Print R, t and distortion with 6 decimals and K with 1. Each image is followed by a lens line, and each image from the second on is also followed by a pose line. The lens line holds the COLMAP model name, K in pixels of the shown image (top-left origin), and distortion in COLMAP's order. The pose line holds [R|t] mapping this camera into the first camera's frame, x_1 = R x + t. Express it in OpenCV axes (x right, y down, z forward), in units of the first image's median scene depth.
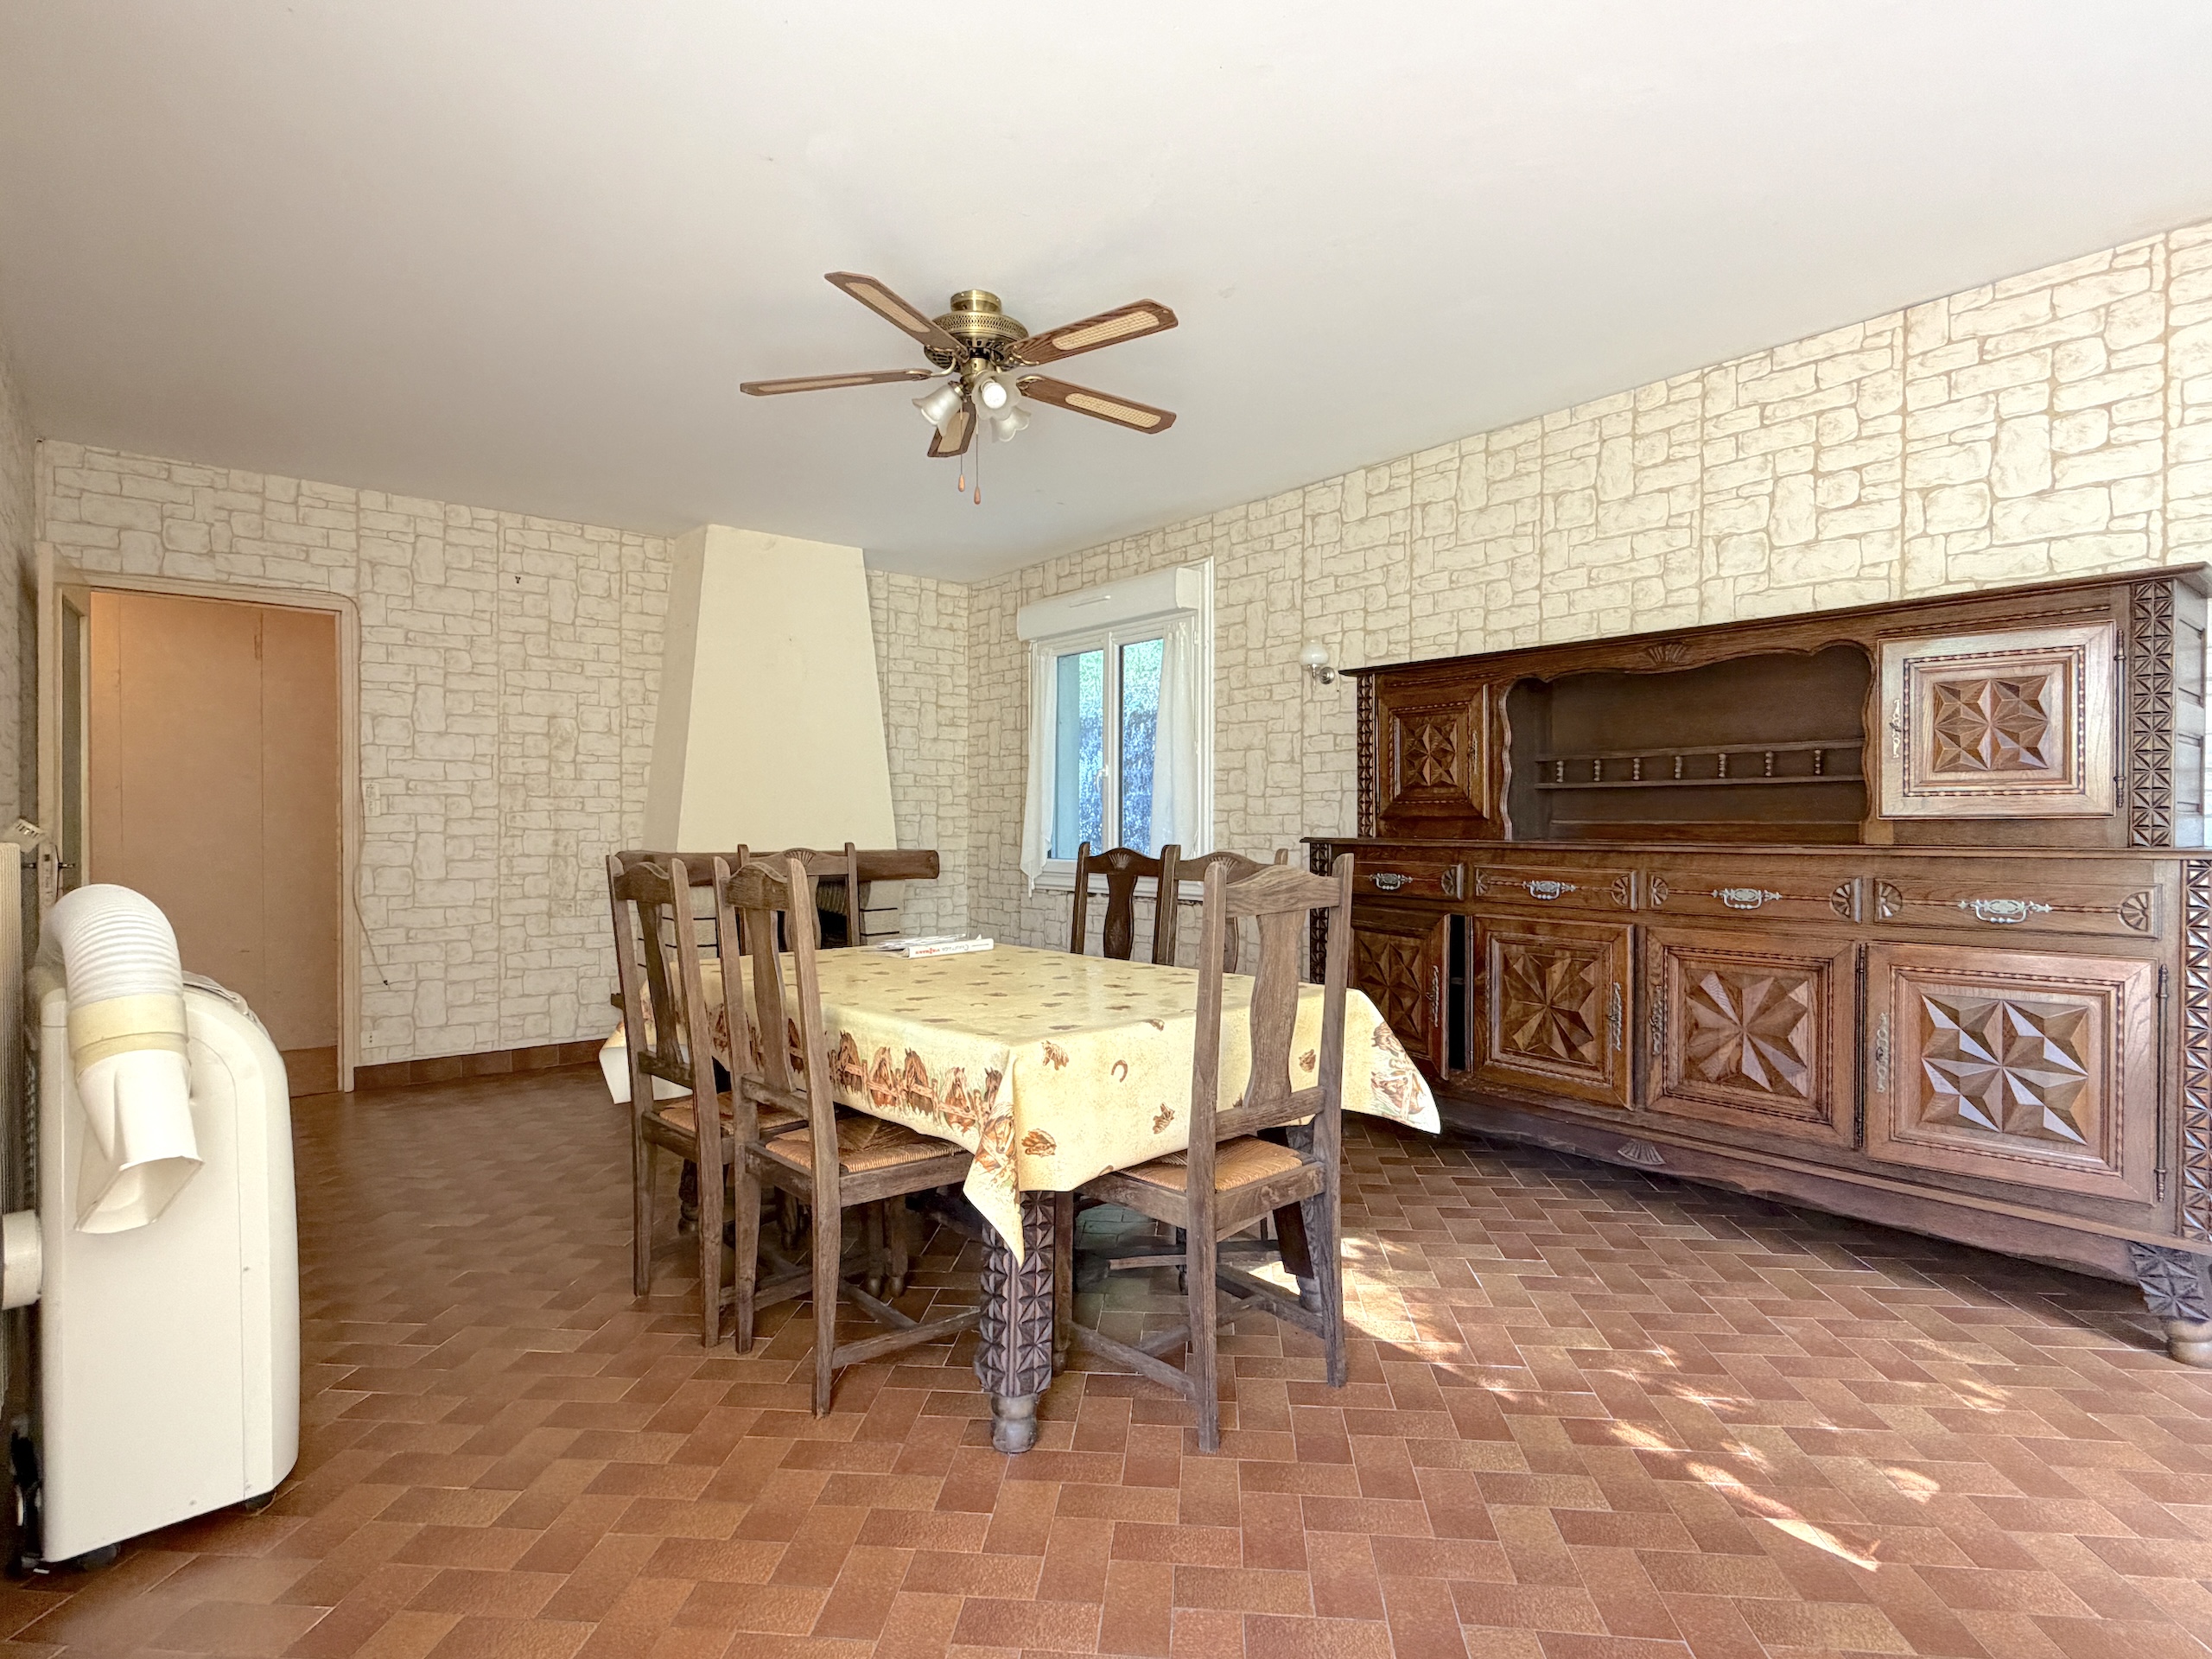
lens RADIAL K [[1180.5, 0, 1108.3], [0, 1180.5, 838.5], [0, 0, 1]] dist [-0.000675, 0.000466]
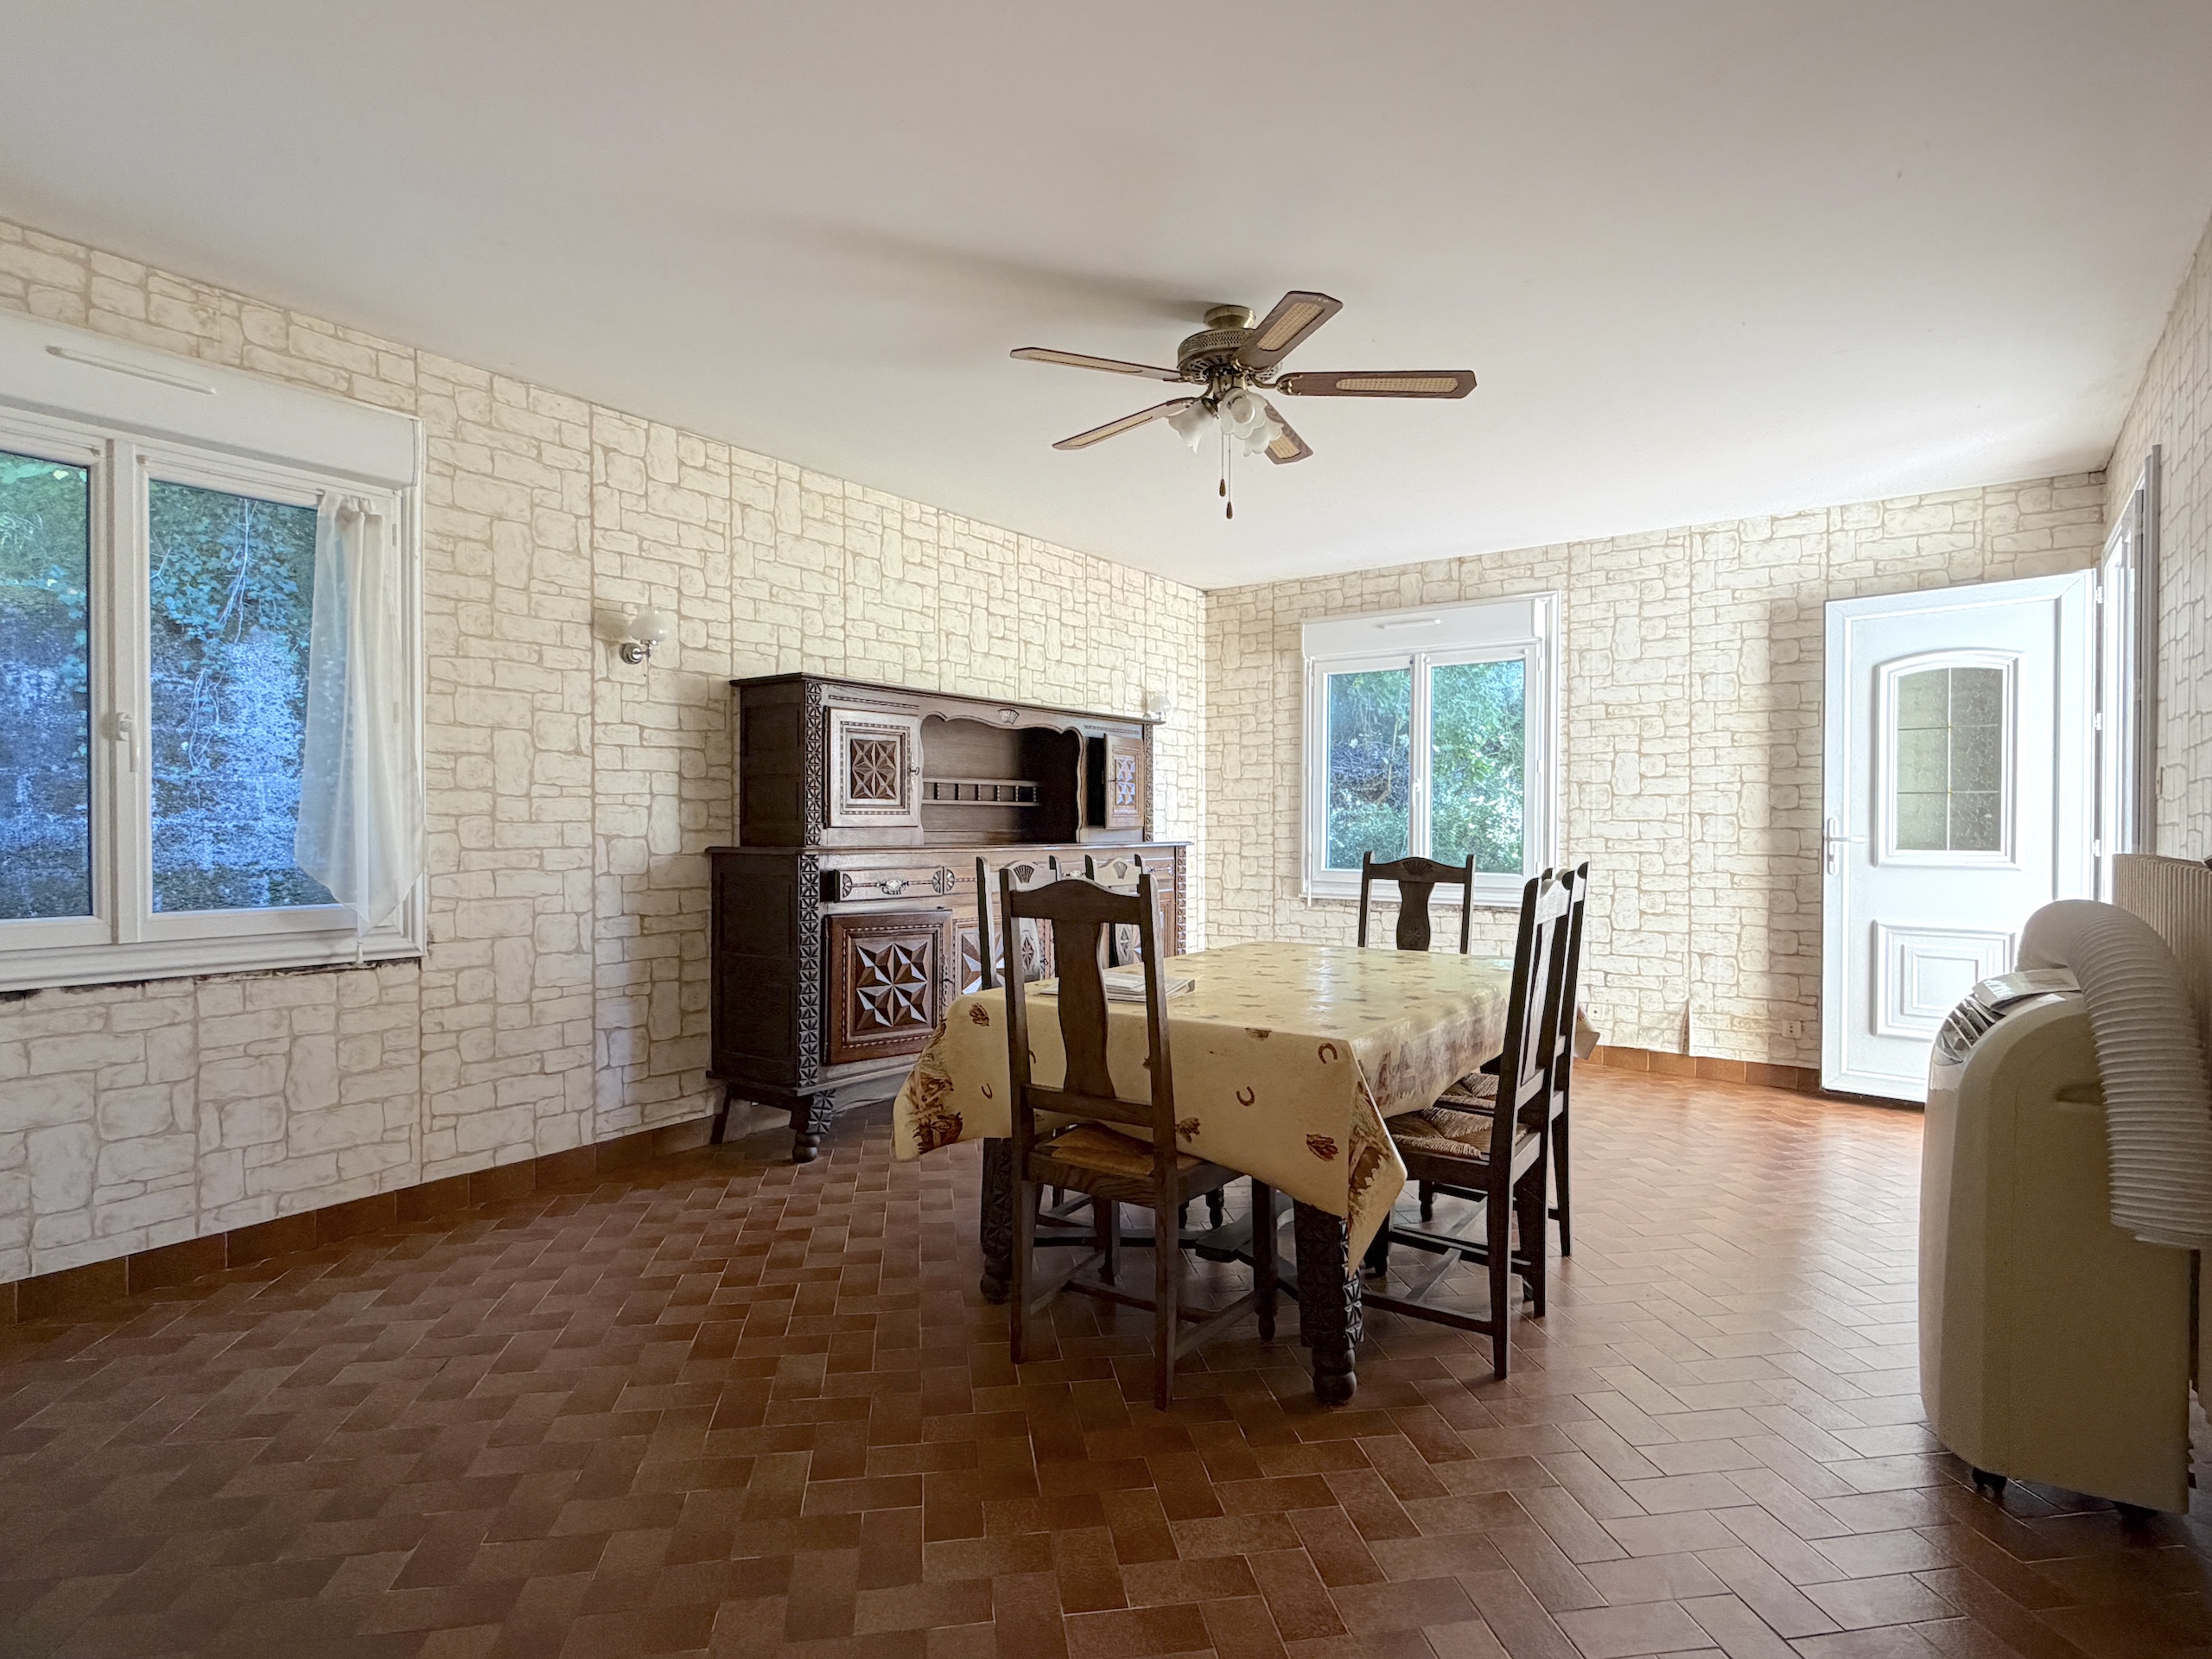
lens RADIAL K [[1180.5, 0, 1108.8], [0, 1180.5, 829.5], [0, 0, 1]] dist [-0.000675, 0.000466]
pose [[-0.243565, -0.002639, 0.969881, -0.829686], [0.004495, 0.999982, 0.003849, -0.021034], [-0.969874, 0.005297, -0.243549, 1.056409]]
